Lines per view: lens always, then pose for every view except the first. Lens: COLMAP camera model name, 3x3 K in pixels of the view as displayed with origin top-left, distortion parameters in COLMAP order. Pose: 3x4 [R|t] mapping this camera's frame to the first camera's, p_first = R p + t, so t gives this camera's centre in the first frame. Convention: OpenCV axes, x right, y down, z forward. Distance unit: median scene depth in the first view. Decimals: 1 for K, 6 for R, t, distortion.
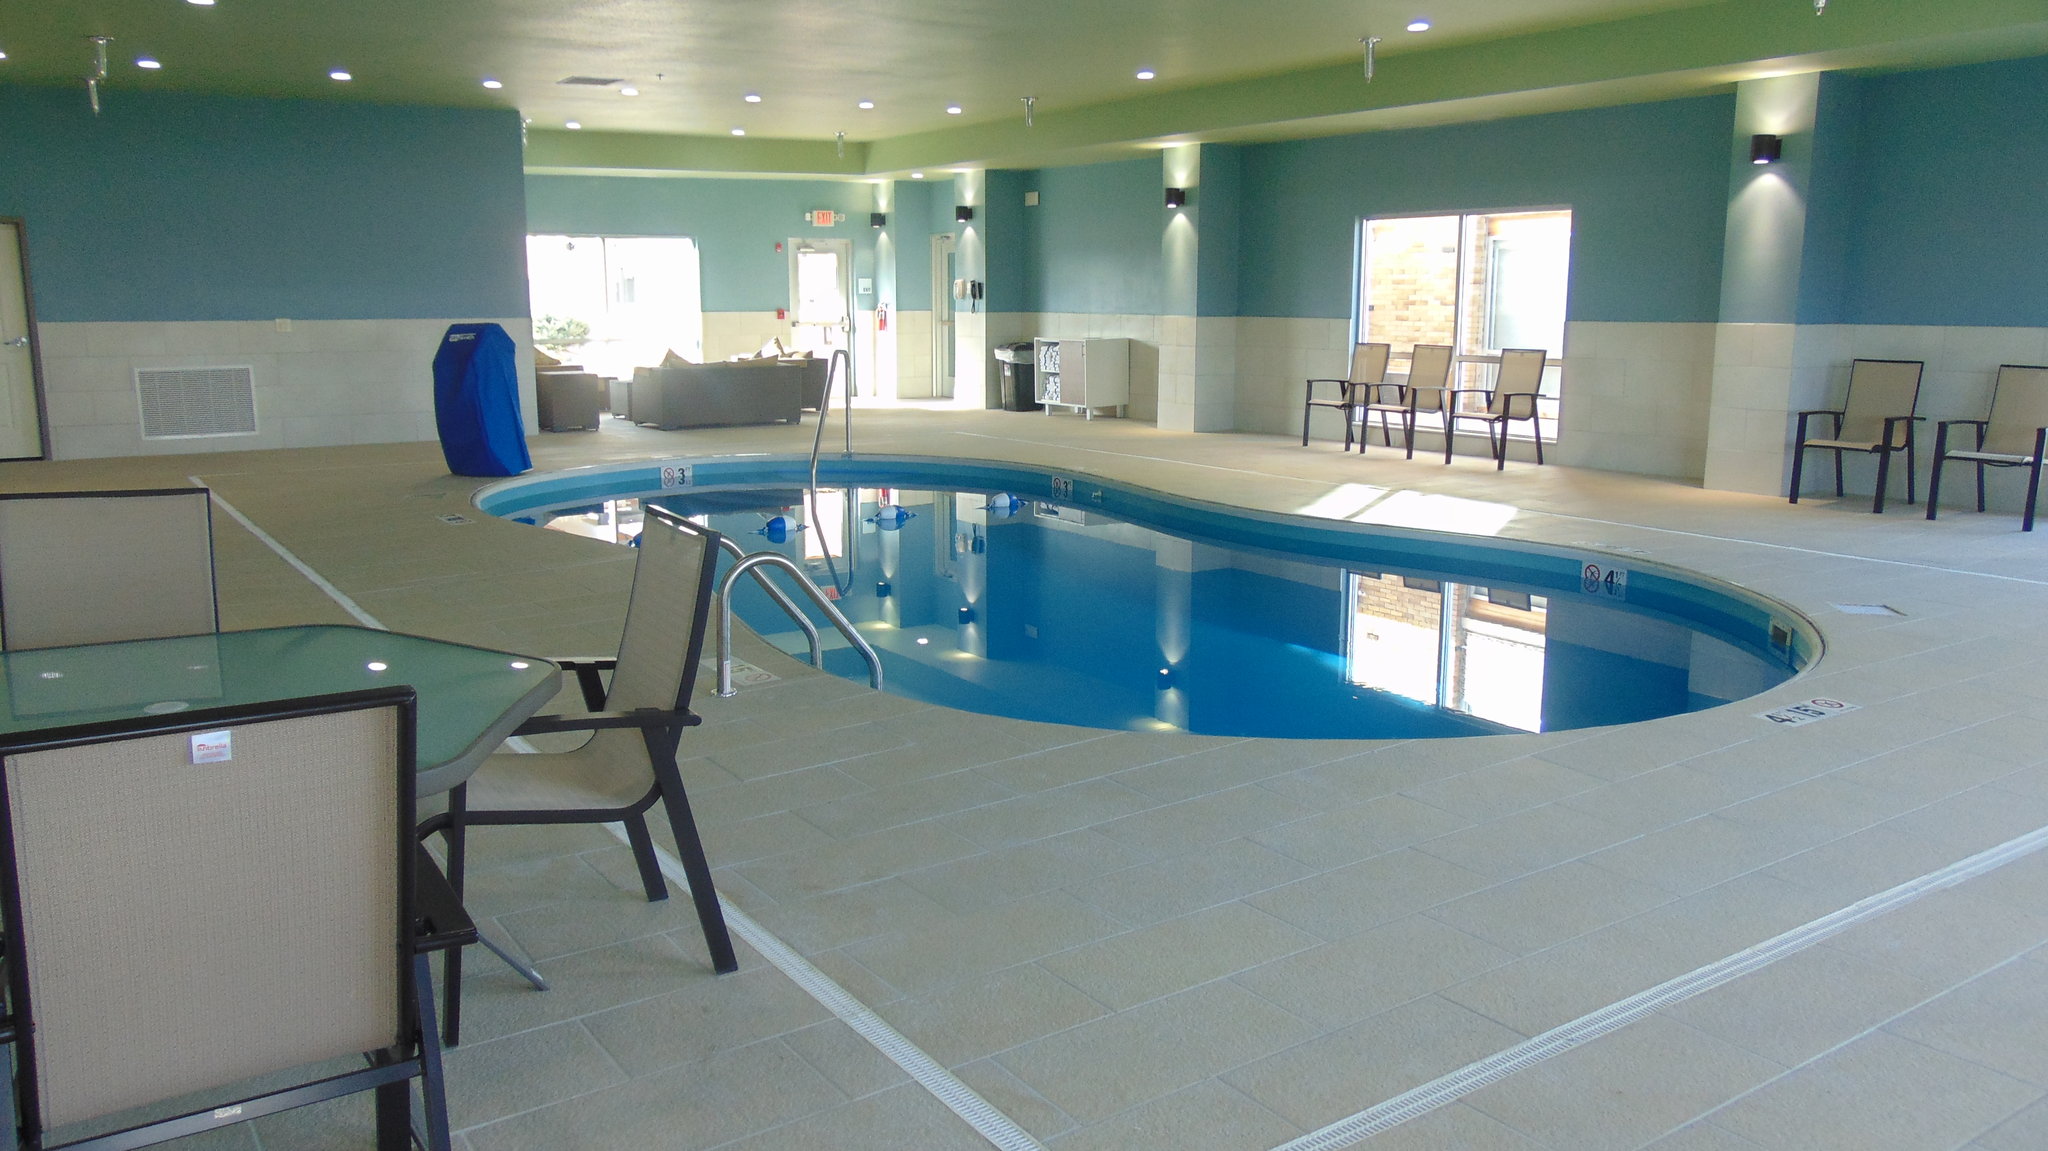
lens RADIAL K [[1536.0, 0, 1020.0], [0, 1536.0, 562.4], [0, 0, 1]] dist [-0.037783, 0.081743]
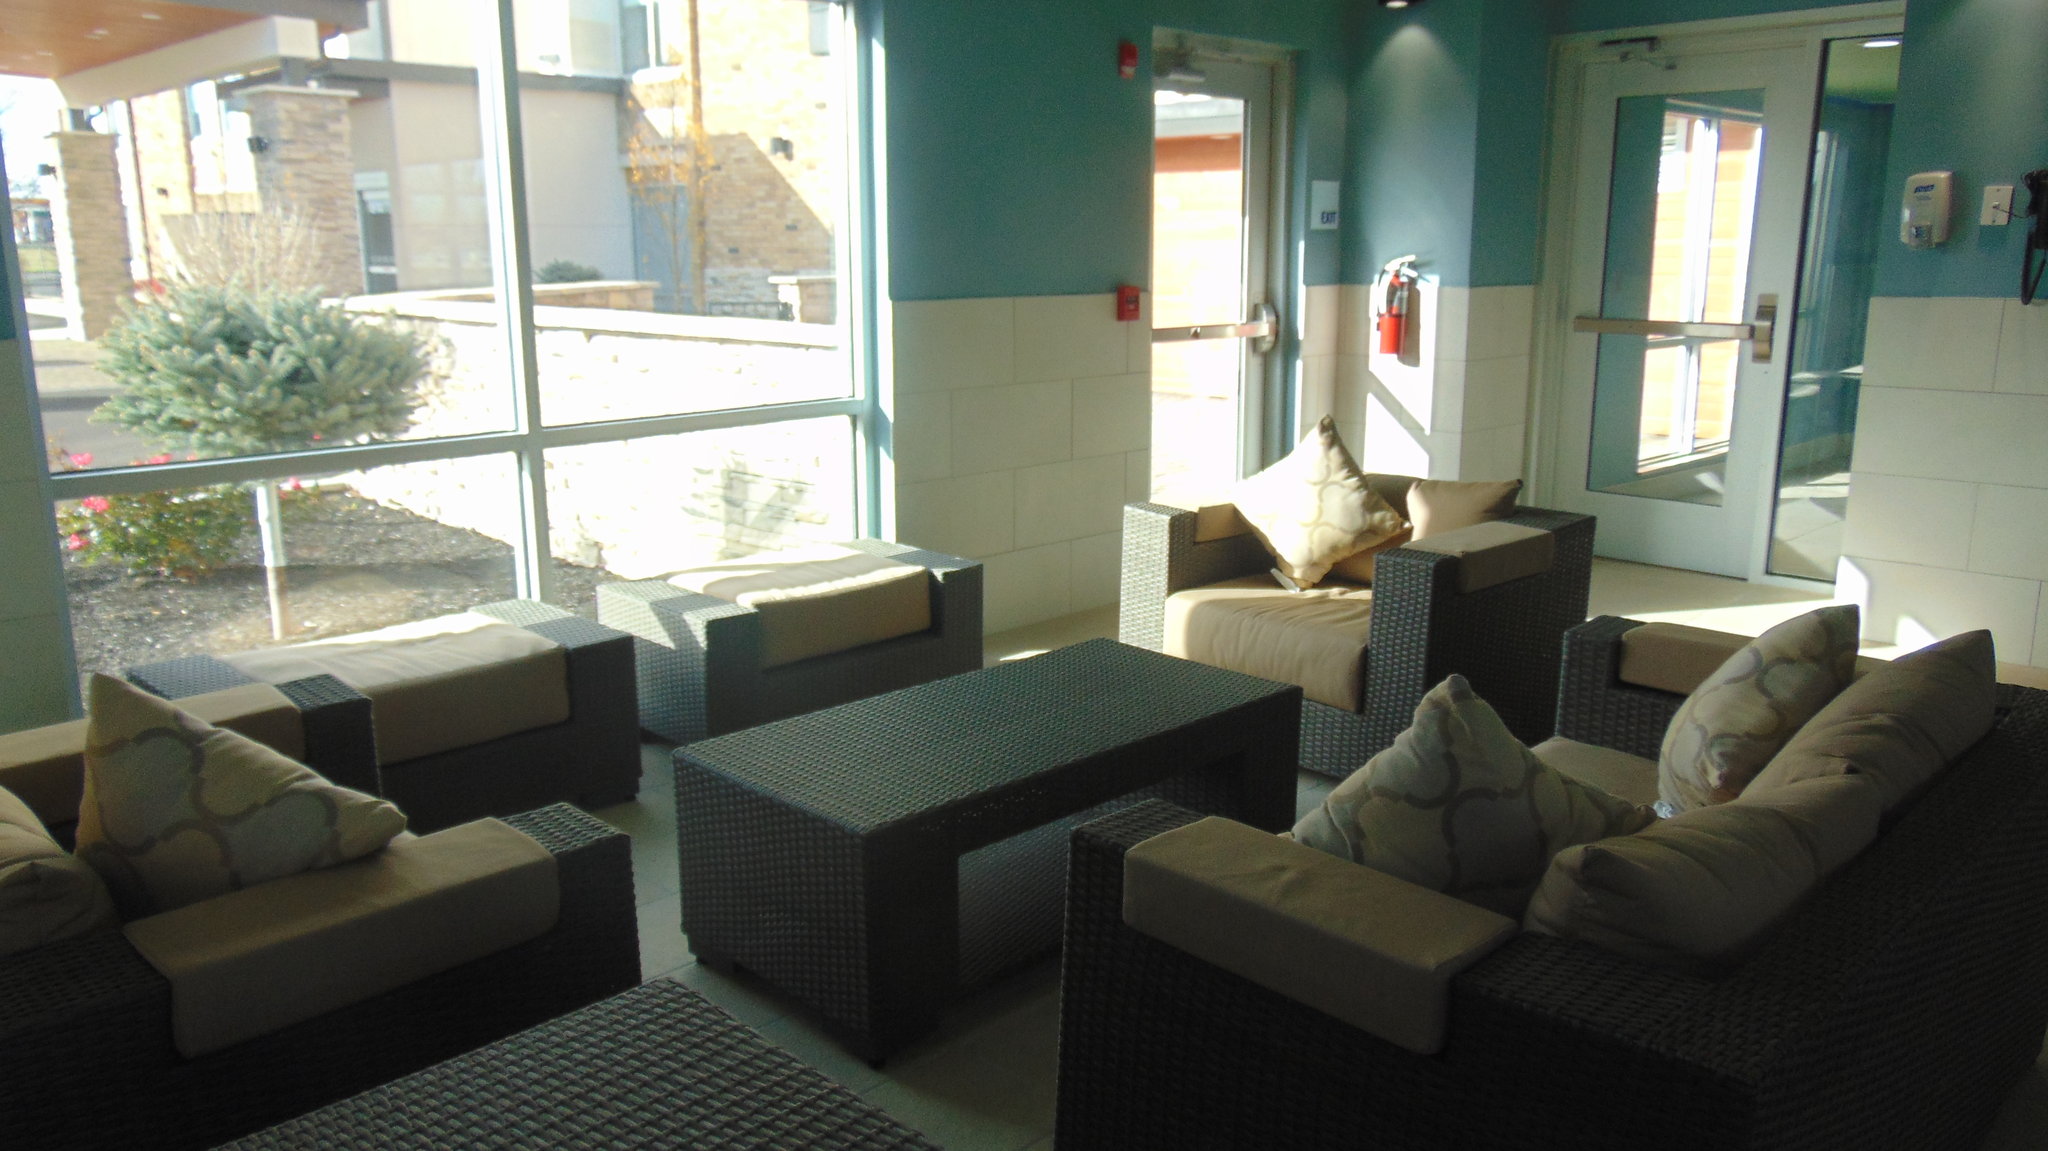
lens RADIAL K [[1536.0, 0, 1020.0], [0, 1536.0, 562.4], [0, 0, 1]] dist [-0.037783, 0.081743]
pose [[0.983418, -0.037686, 0.177394, -0.220503], [0.031568, 0.998810, 0.037189, -0.122321], [-0.178584, -0.030972, 0.983437, 0.707502]]
